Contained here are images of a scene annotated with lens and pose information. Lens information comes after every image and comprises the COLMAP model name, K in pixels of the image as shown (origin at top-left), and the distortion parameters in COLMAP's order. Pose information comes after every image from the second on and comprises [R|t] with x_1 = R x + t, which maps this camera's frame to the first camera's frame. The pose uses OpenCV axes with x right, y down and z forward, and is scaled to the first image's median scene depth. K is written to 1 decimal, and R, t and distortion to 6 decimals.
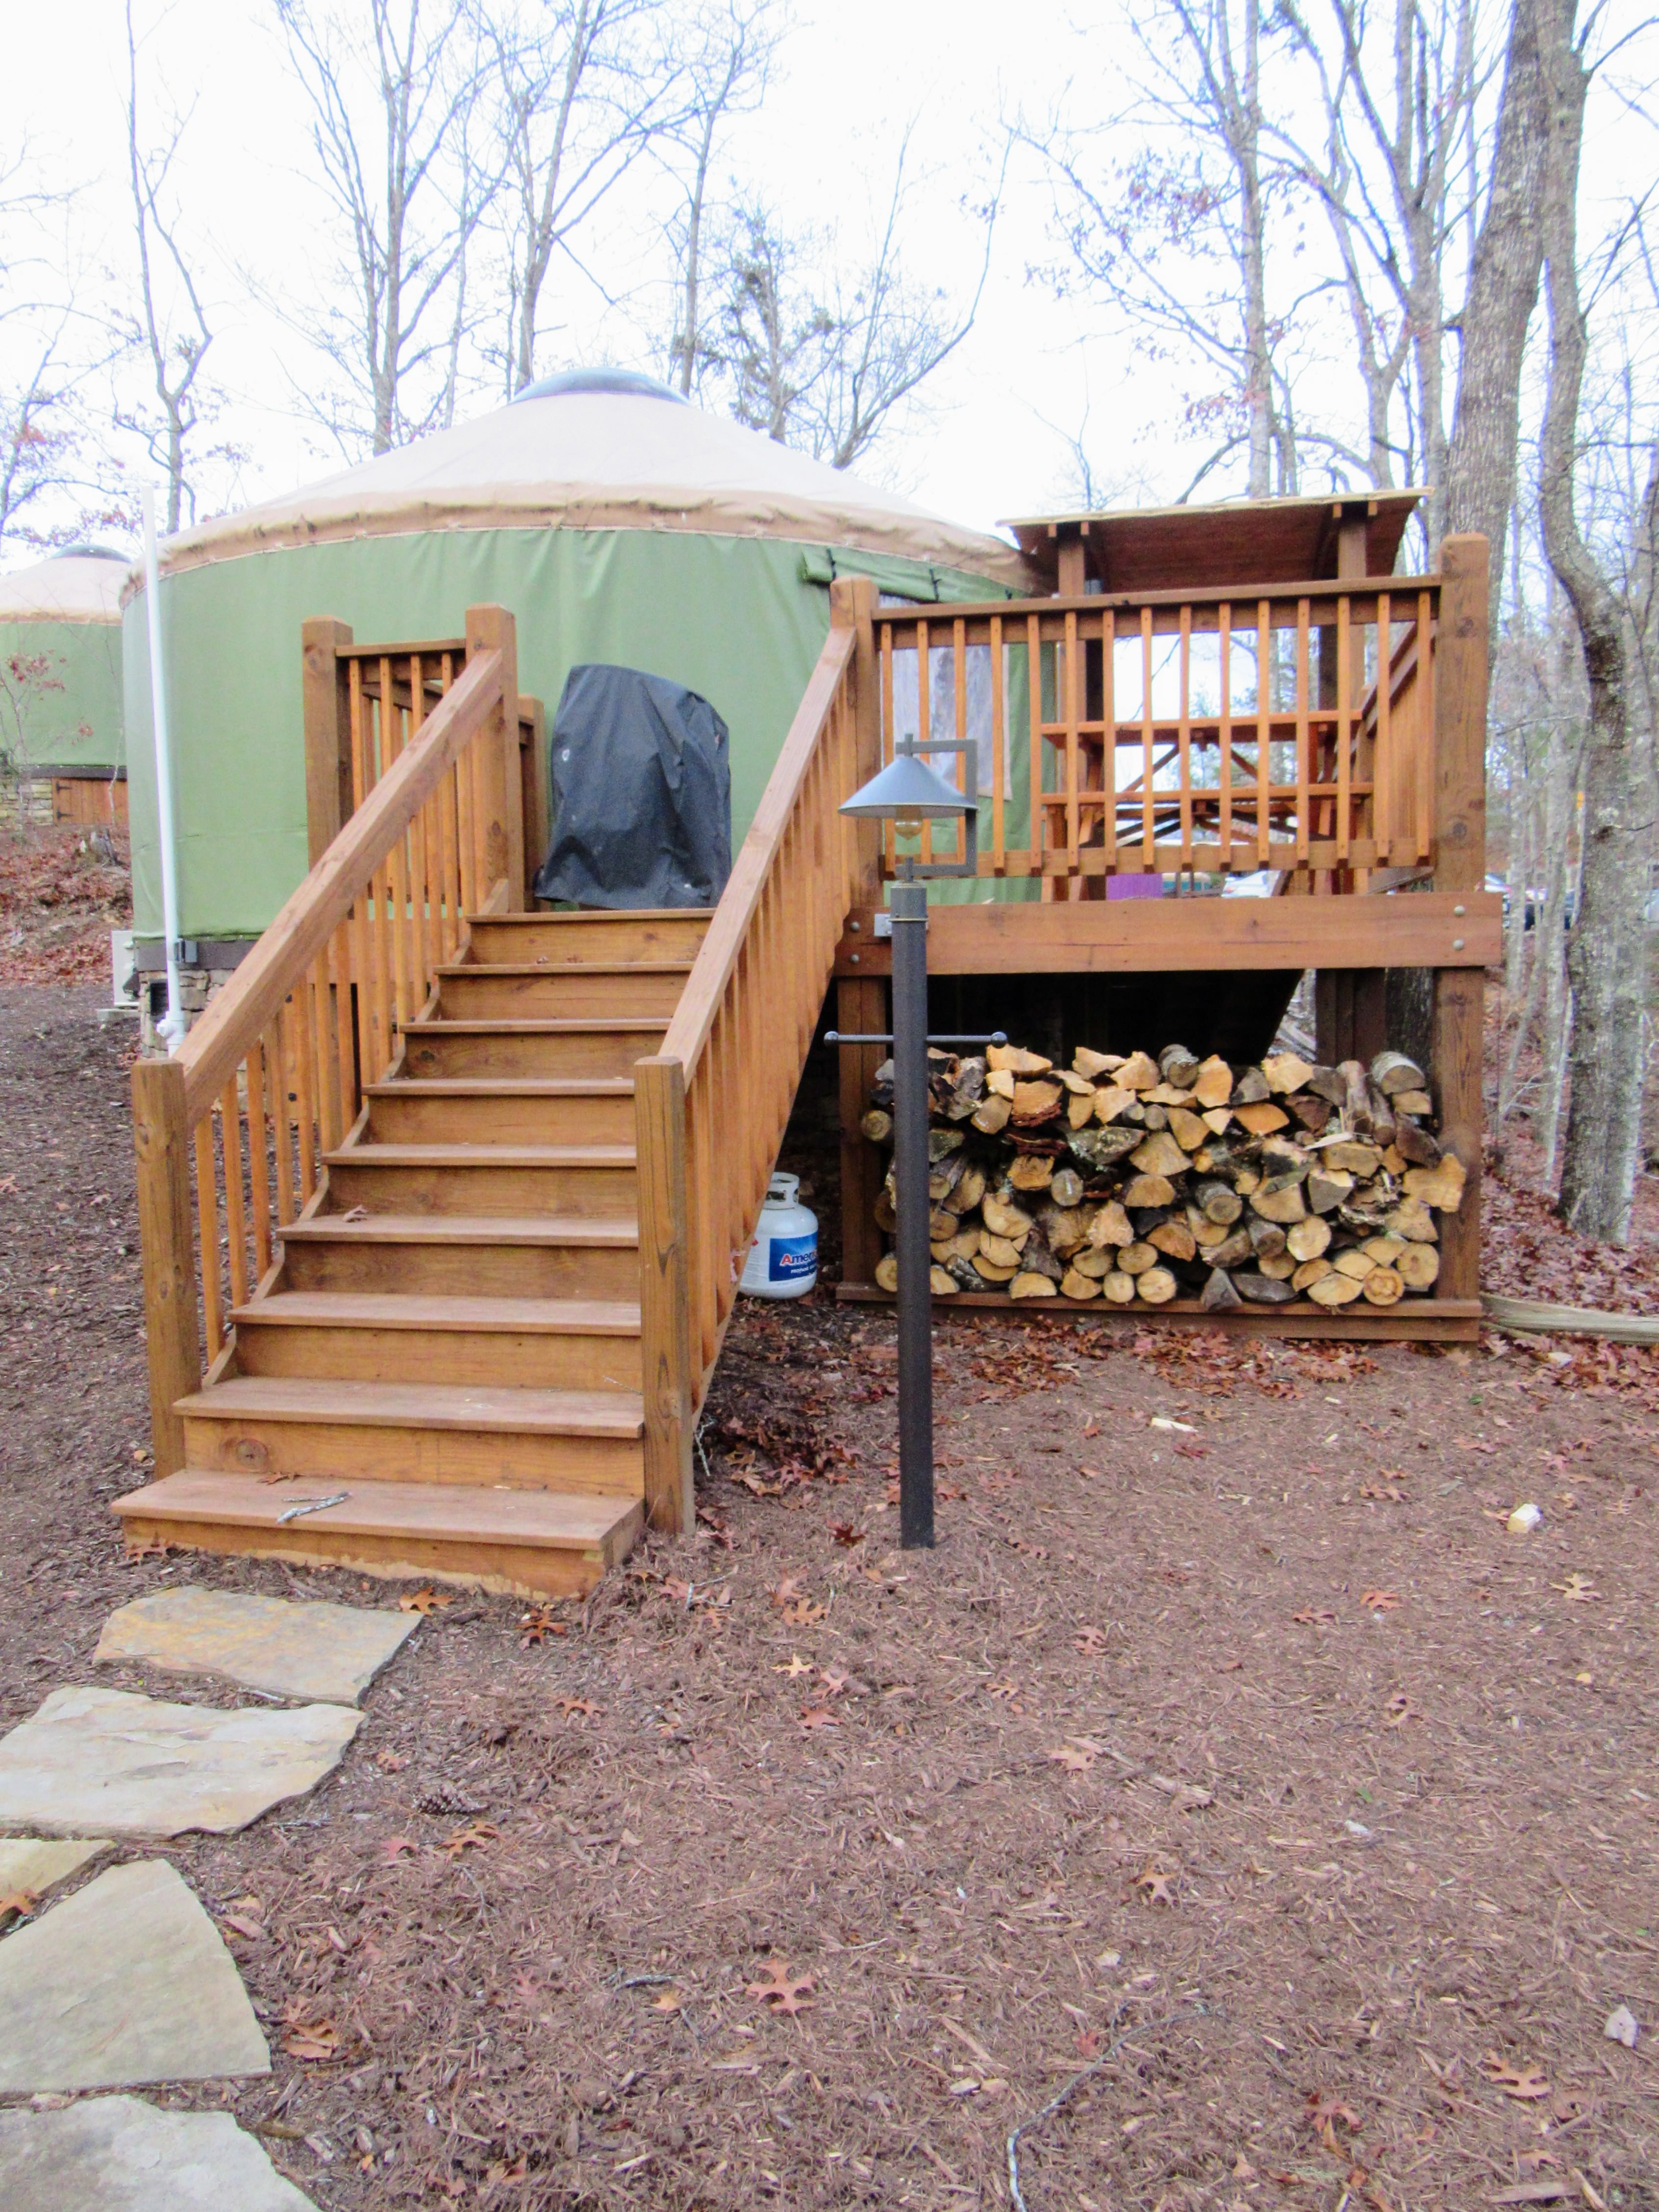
lens RADIAL K [[1627.0, 0, 840.6], [0, 1627.0, 1108.9], [0, 0, 1]] dist [-0.044239, 0.009954]
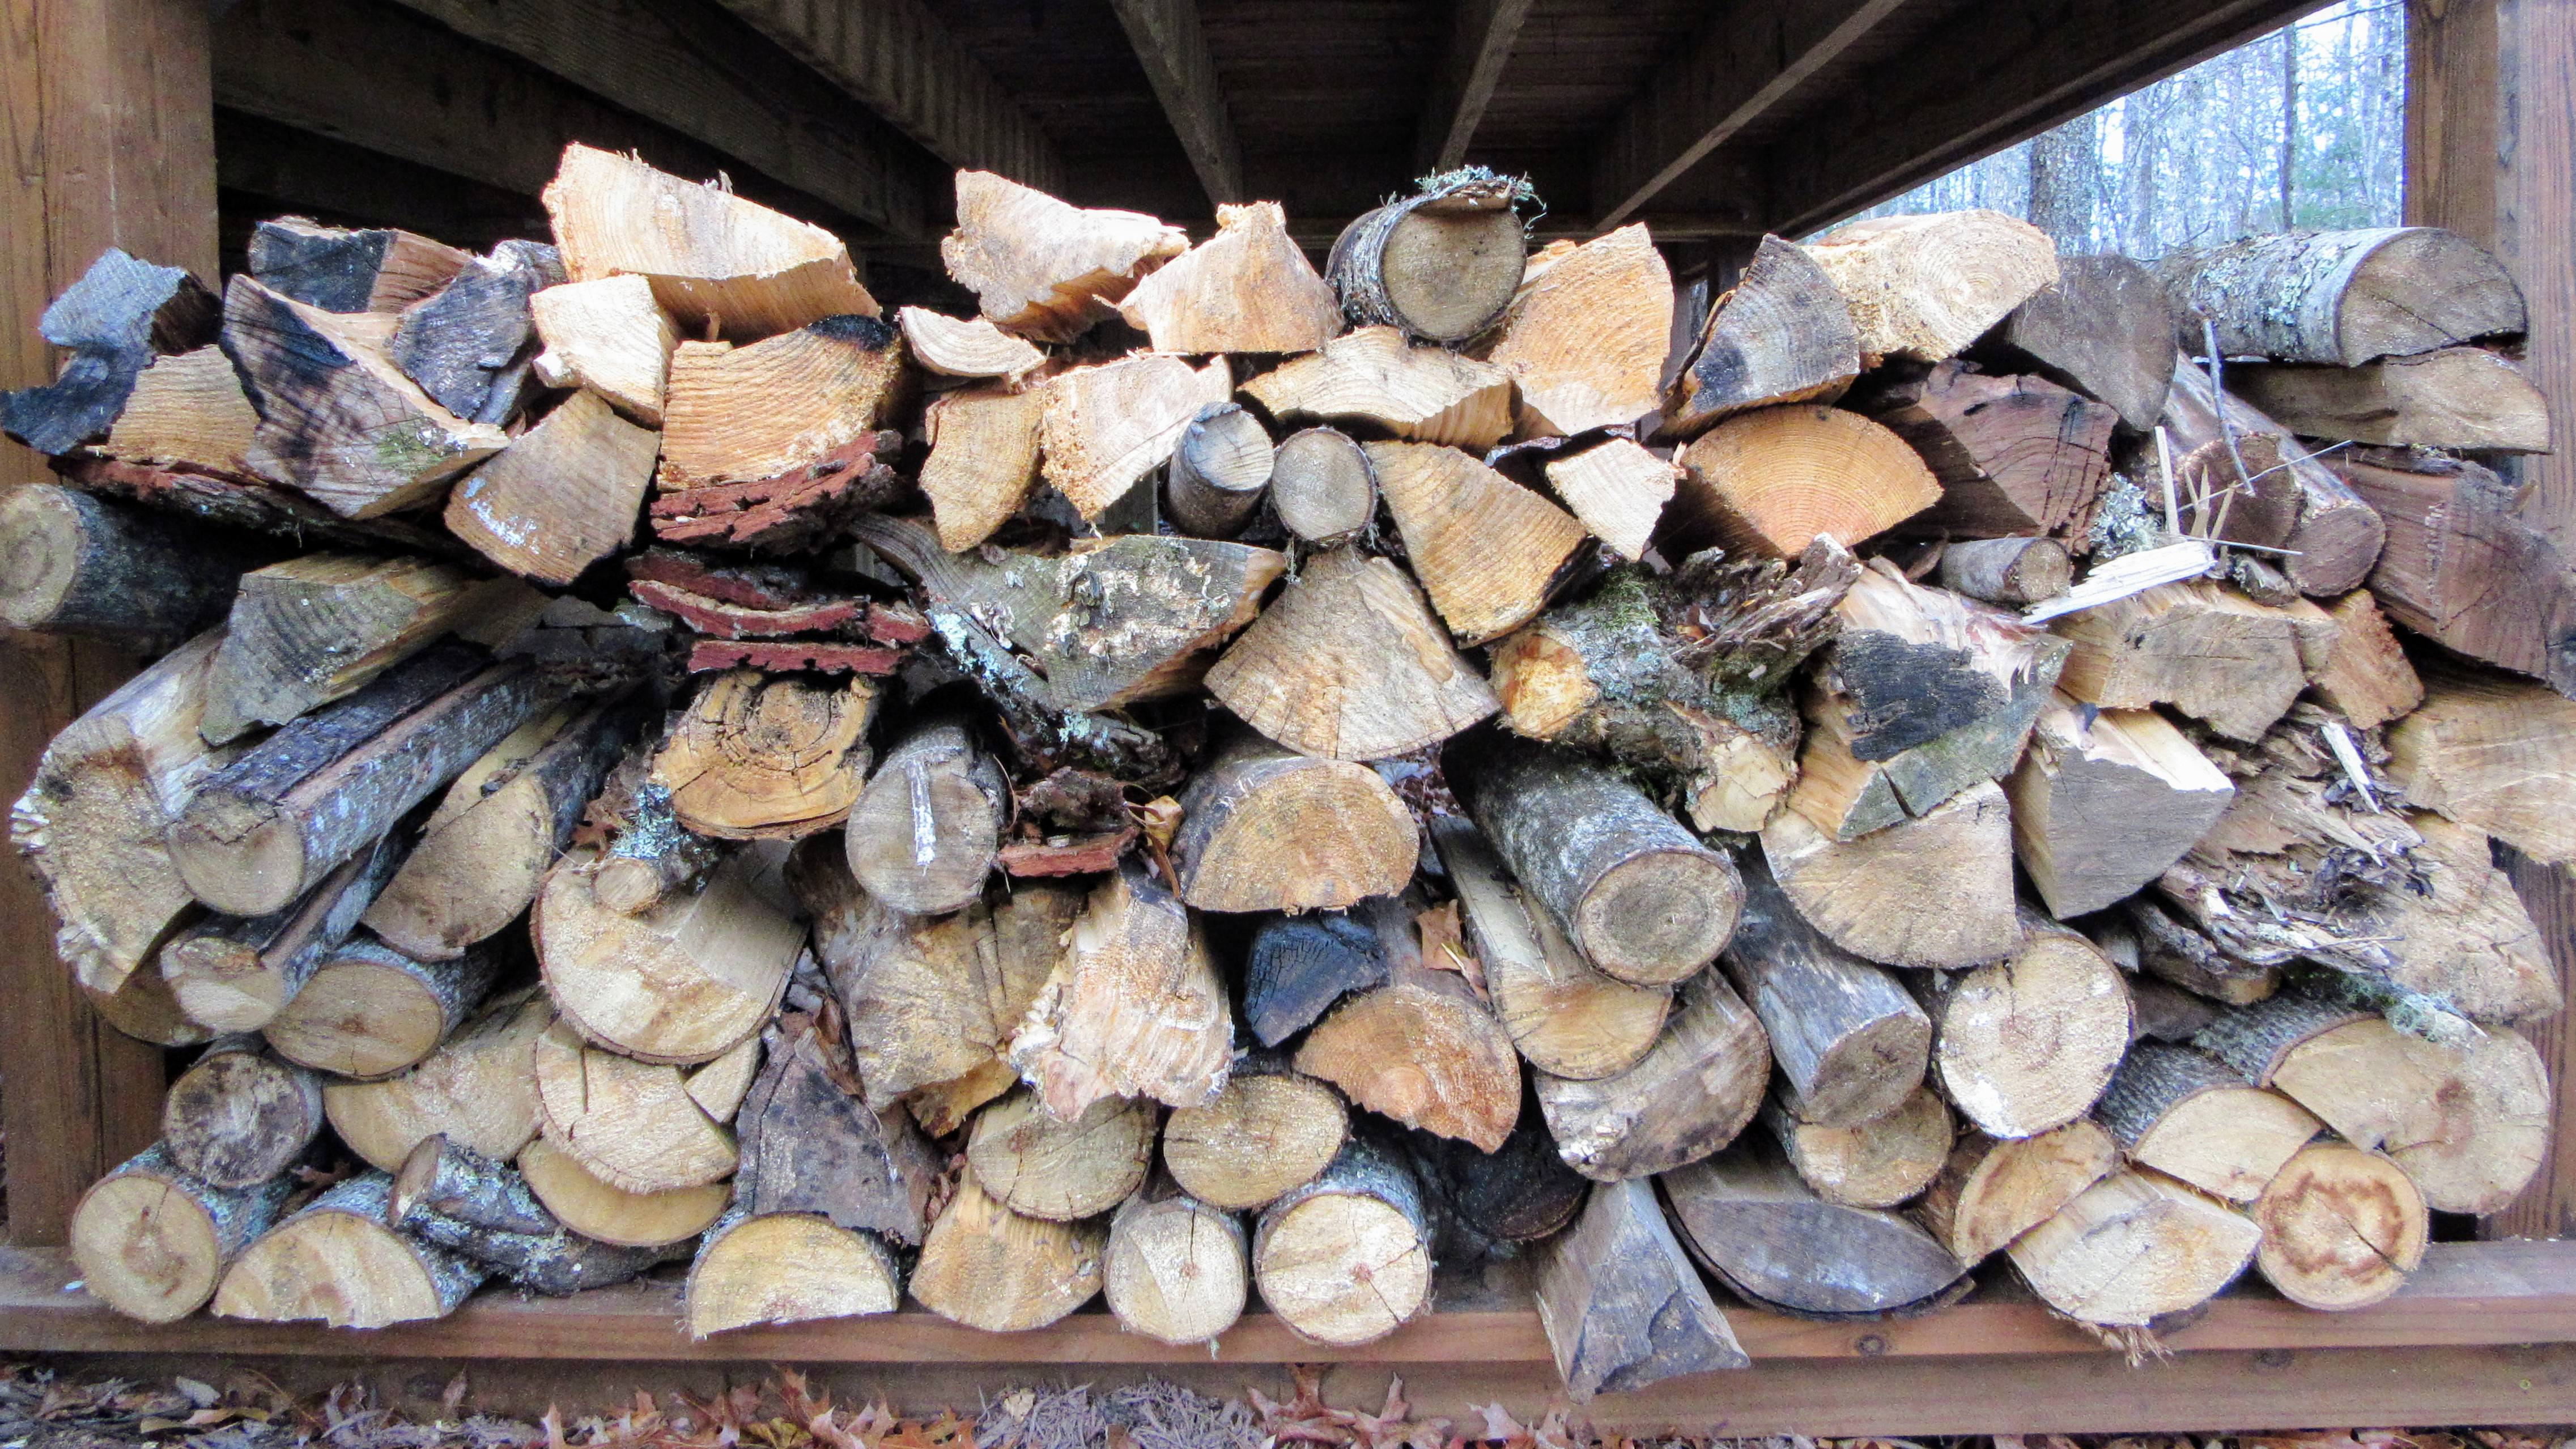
lens RADIAL K [[2093.7, 0, 1288.2], [0, 2093.7, 723.4], [0, 0, 1]] dist [-0.006105, -0.000982]
pose [[0.983559, -0.026607, 0.178618, 0.139241], [0.018128, 0.998637, 0.048936, 0.022710], [-0.179676, -0.044893, 0.982701, 0.729955]]
